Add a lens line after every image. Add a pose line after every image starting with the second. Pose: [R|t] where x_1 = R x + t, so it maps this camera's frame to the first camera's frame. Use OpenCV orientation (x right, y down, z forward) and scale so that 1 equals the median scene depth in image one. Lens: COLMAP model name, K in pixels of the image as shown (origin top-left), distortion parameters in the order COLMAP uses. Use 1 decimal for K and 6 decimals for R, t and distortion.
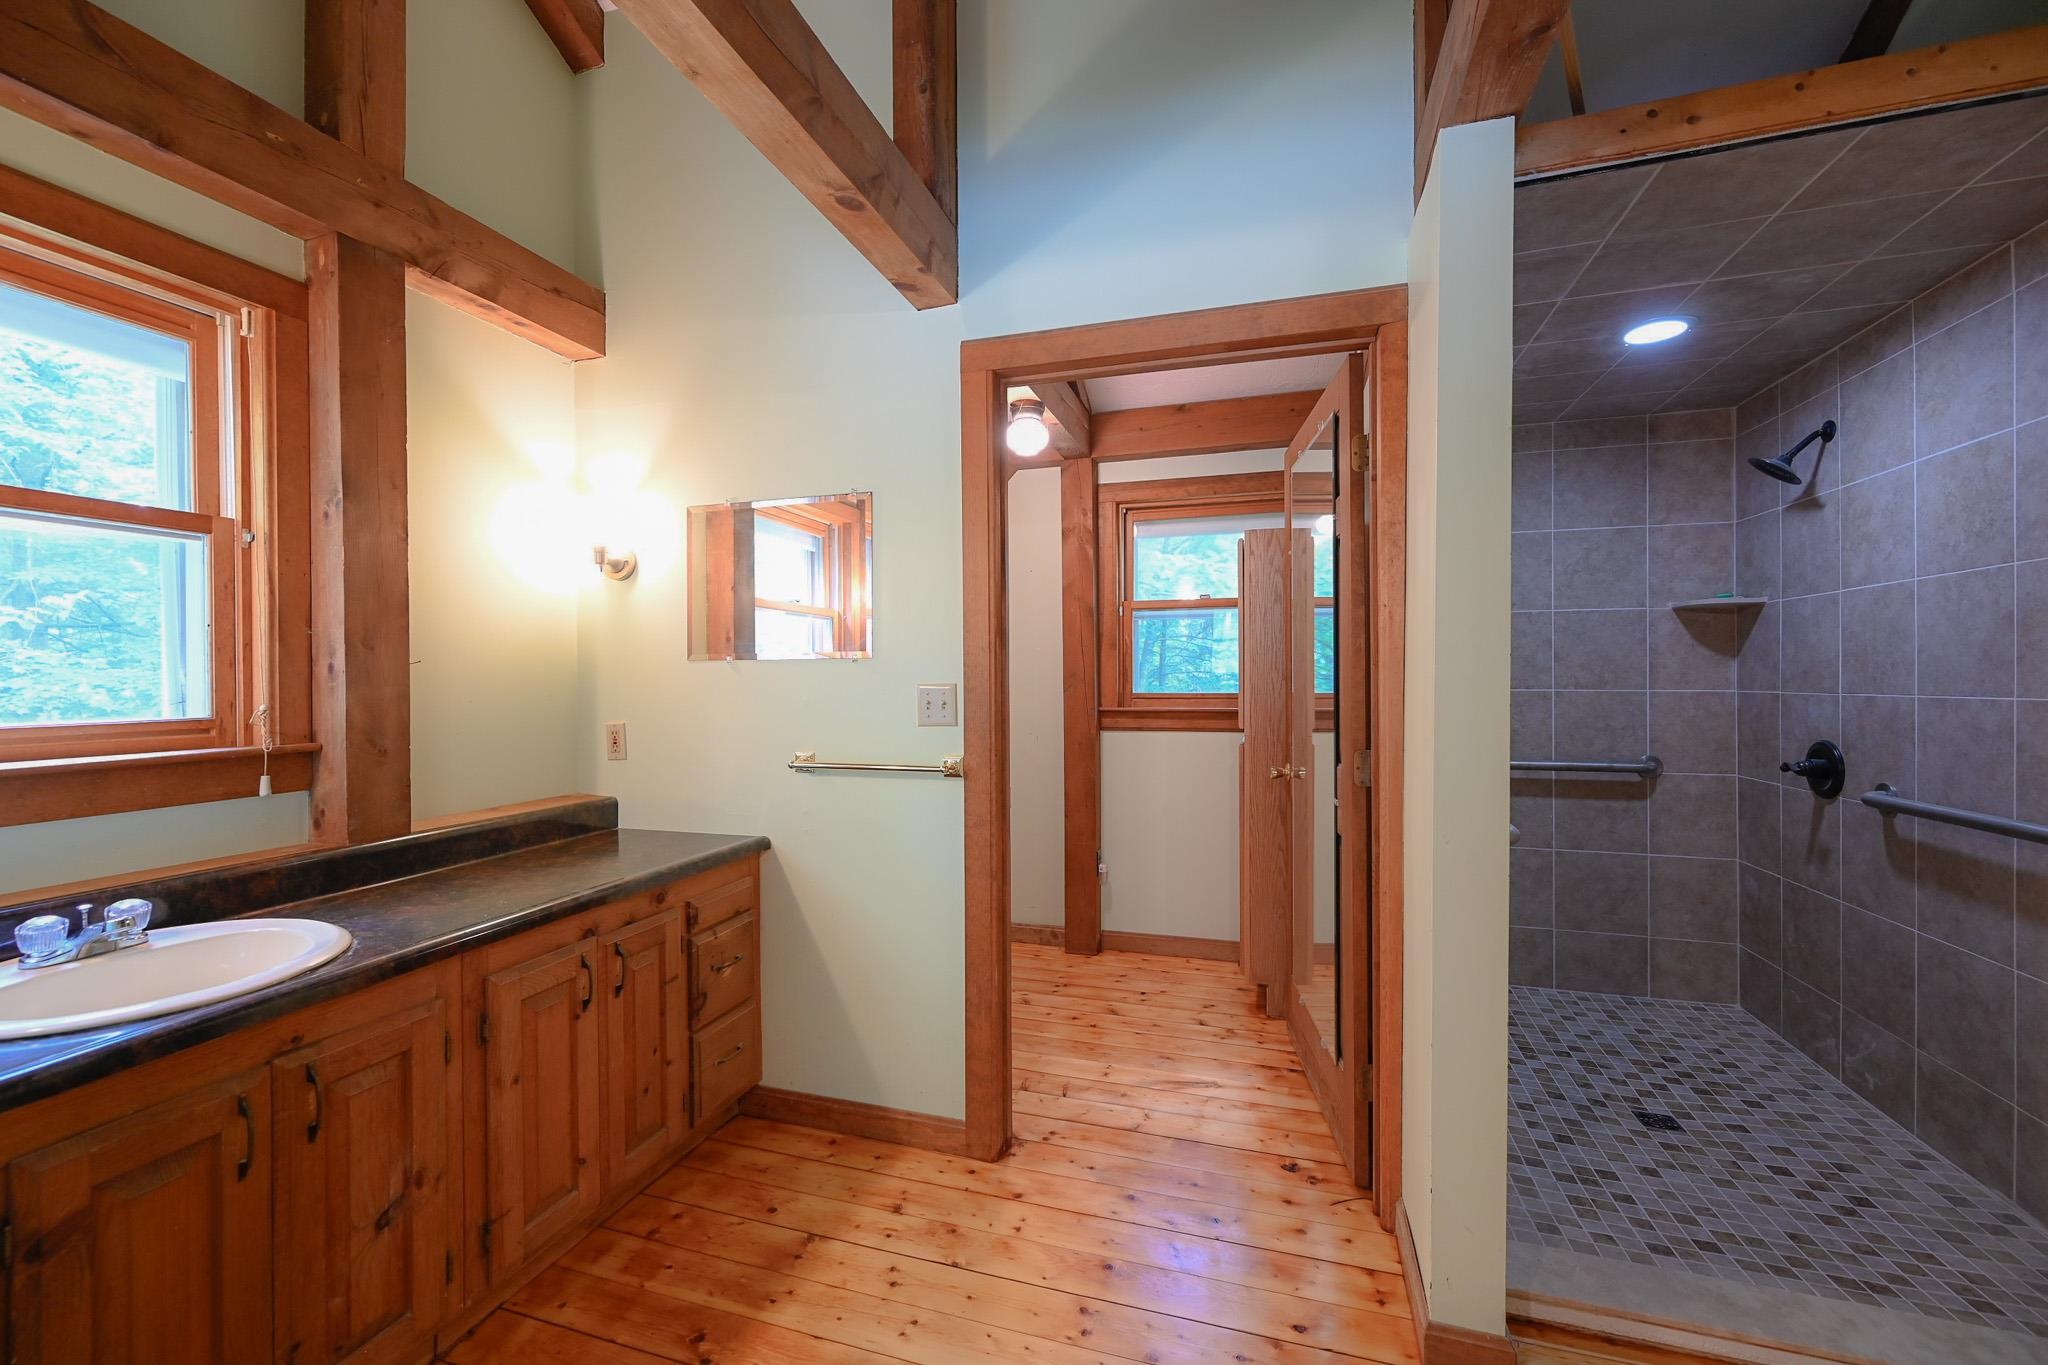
lens RADIAL K [[835.6, 0, 1030.1], [0, 835.6, 675.2], [0, 0, 1]] dist [-0.001647, 0.000840]
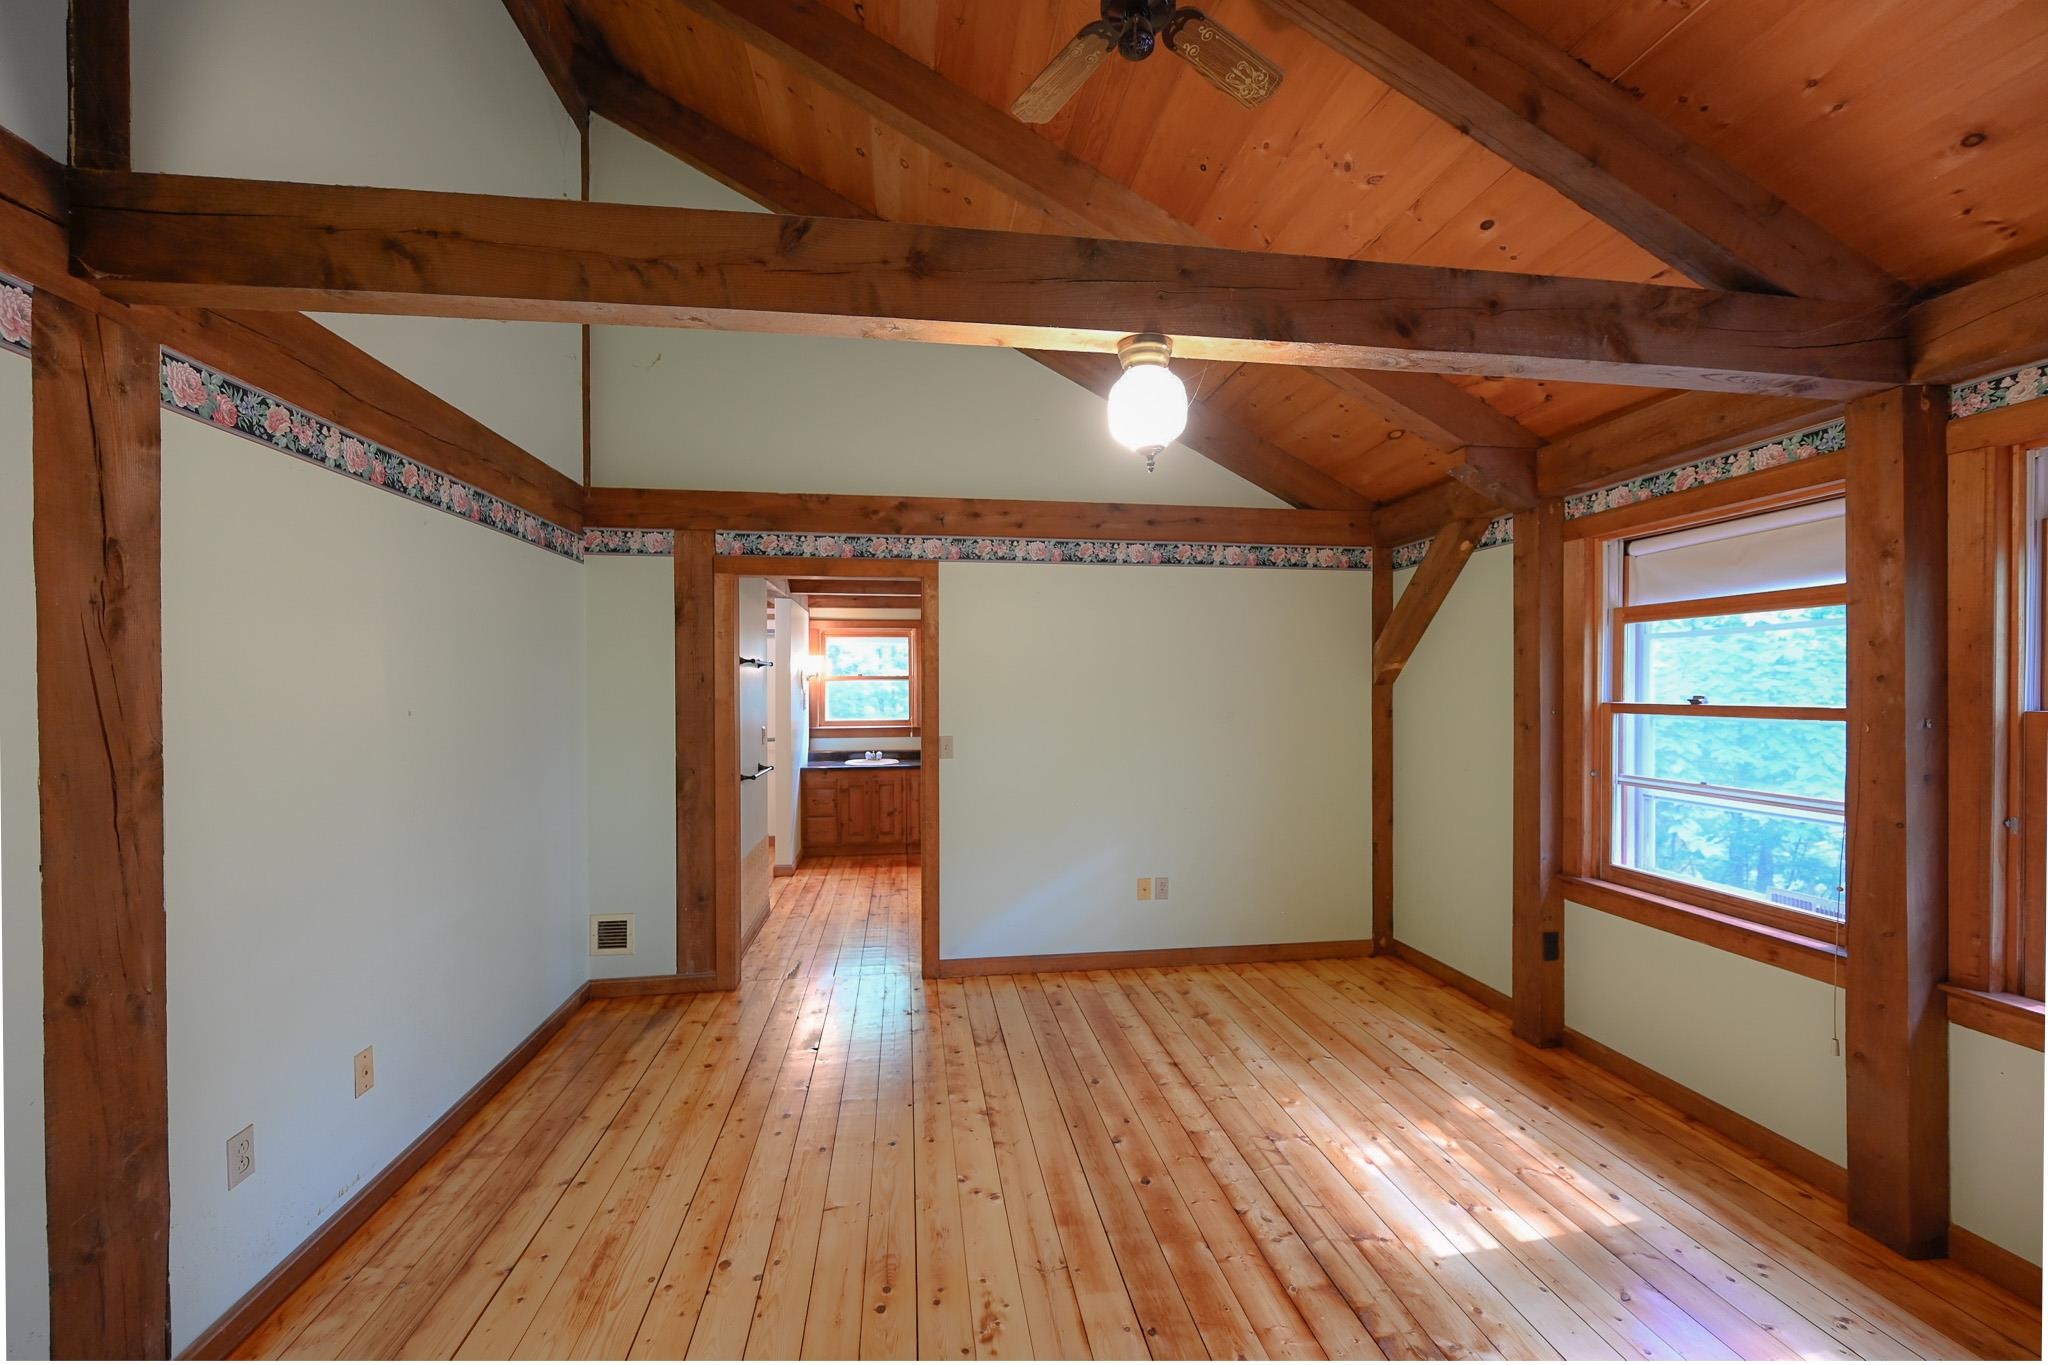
lens RADIAL K [[835.6, 0, 1027.6], [0, 835.6, 695.5], [0, 0, 1]] dist [-0.001647, 0.000840]
pose [[0.442539, 0.017832, -0.896572, 3.162839], [-0.004201, 0.999833, 0.017811, -0.152311], [0.896739, -0.004115, 0.442540, -0.411832]]
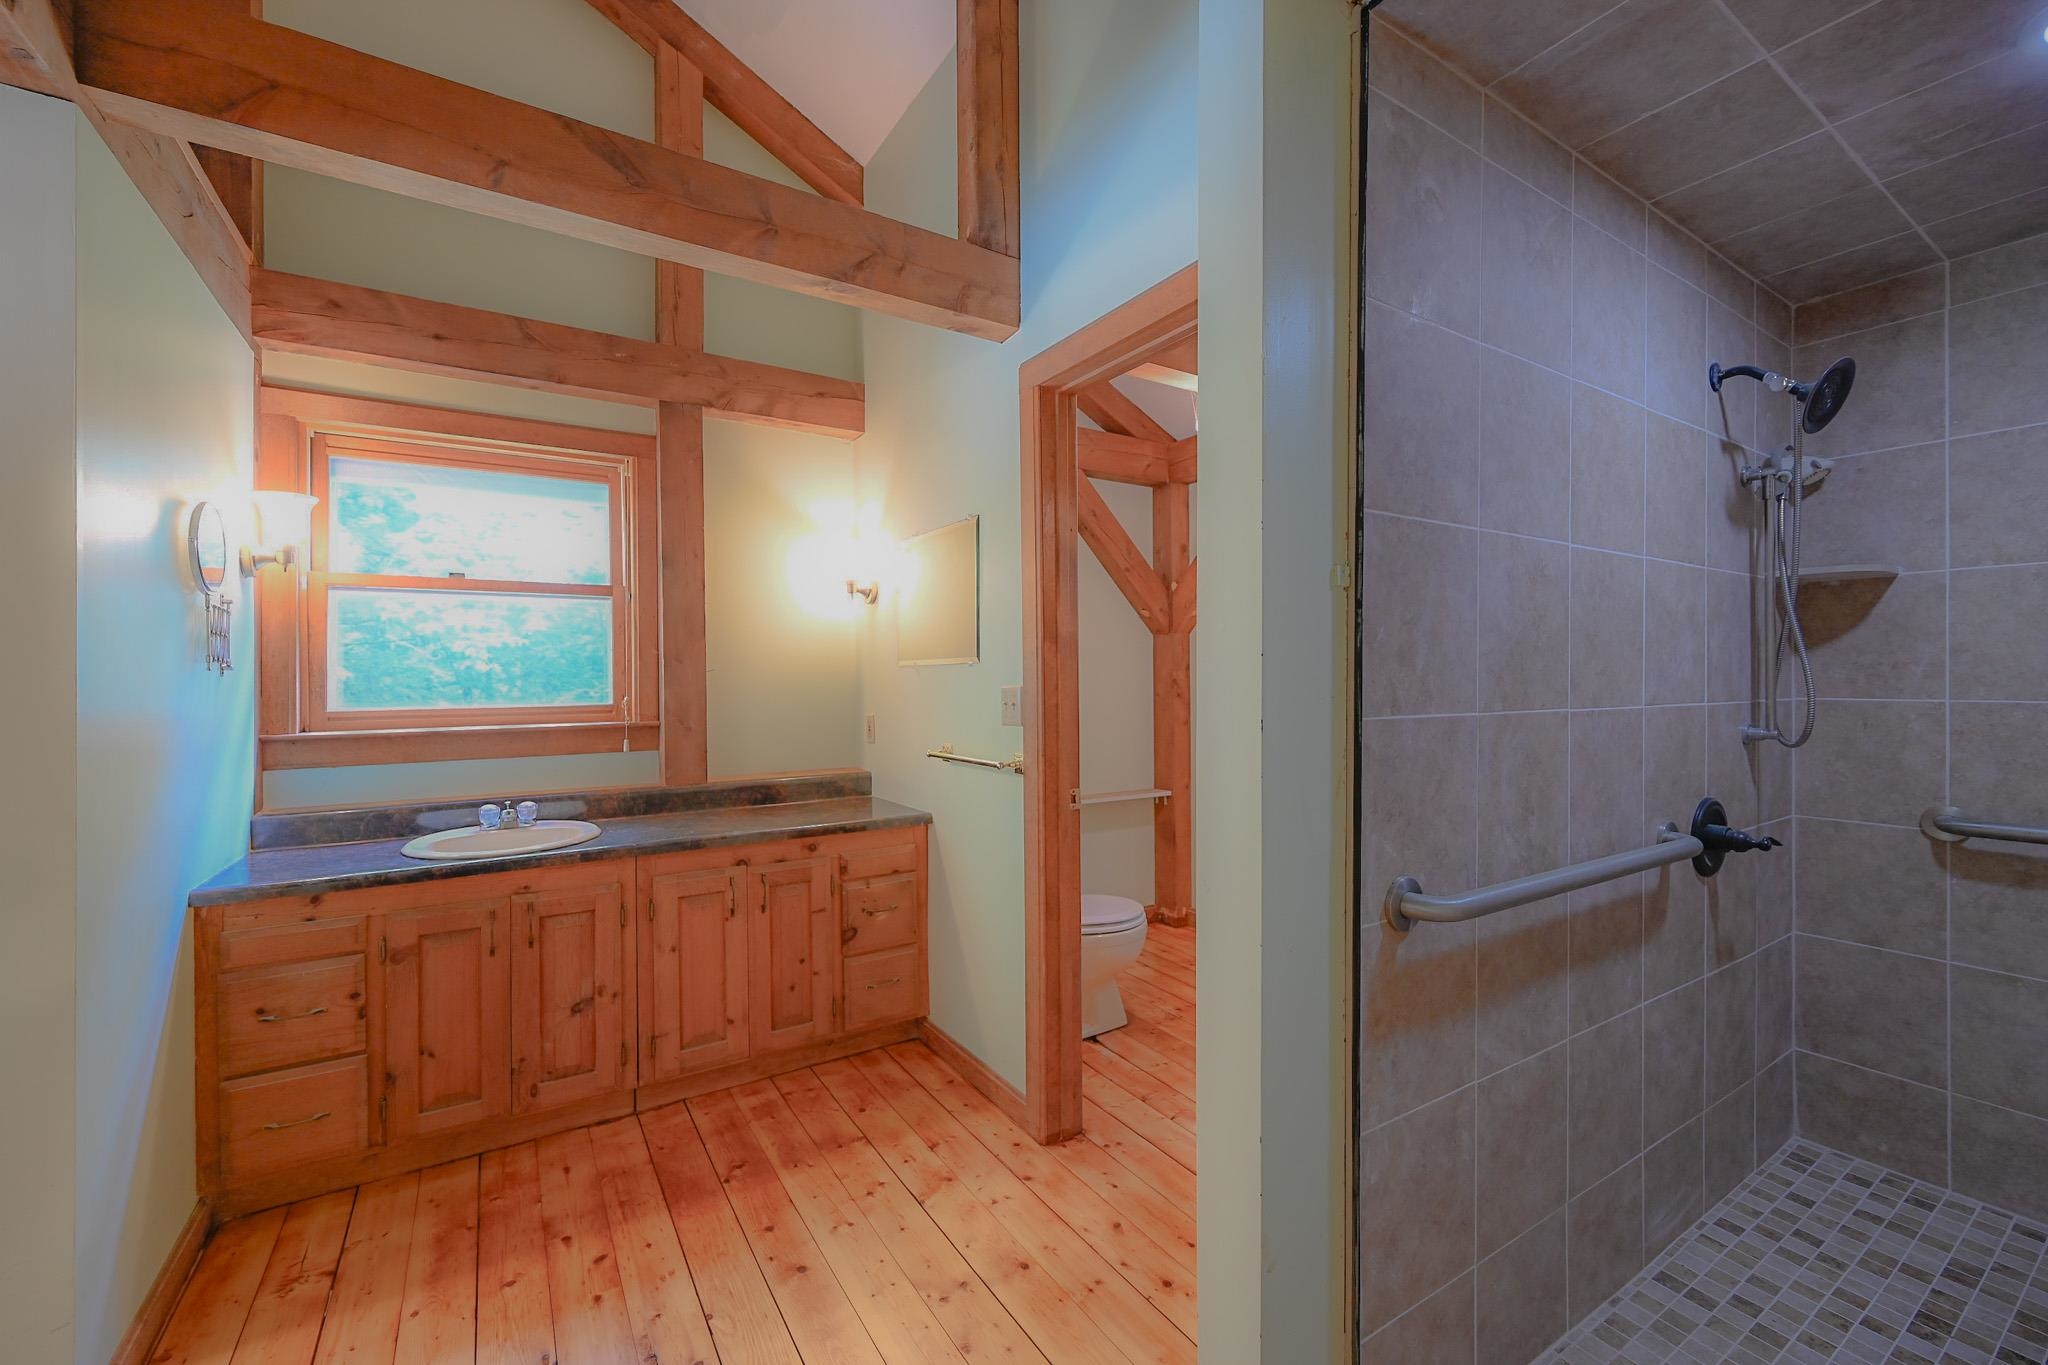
lens RADIAL K [[835.6, 0, 1027.2], [0, 835.6, 677.8], [0, 0, 1]] dist [-0.001647, 0.000840]
pose [[0.764904, -0.001047, -0.644143, 0.702127], [0.004914, 0.999979, 0.004210, -0.005549], [0.644125, -0.006386, 0.764893, 0.221419]]
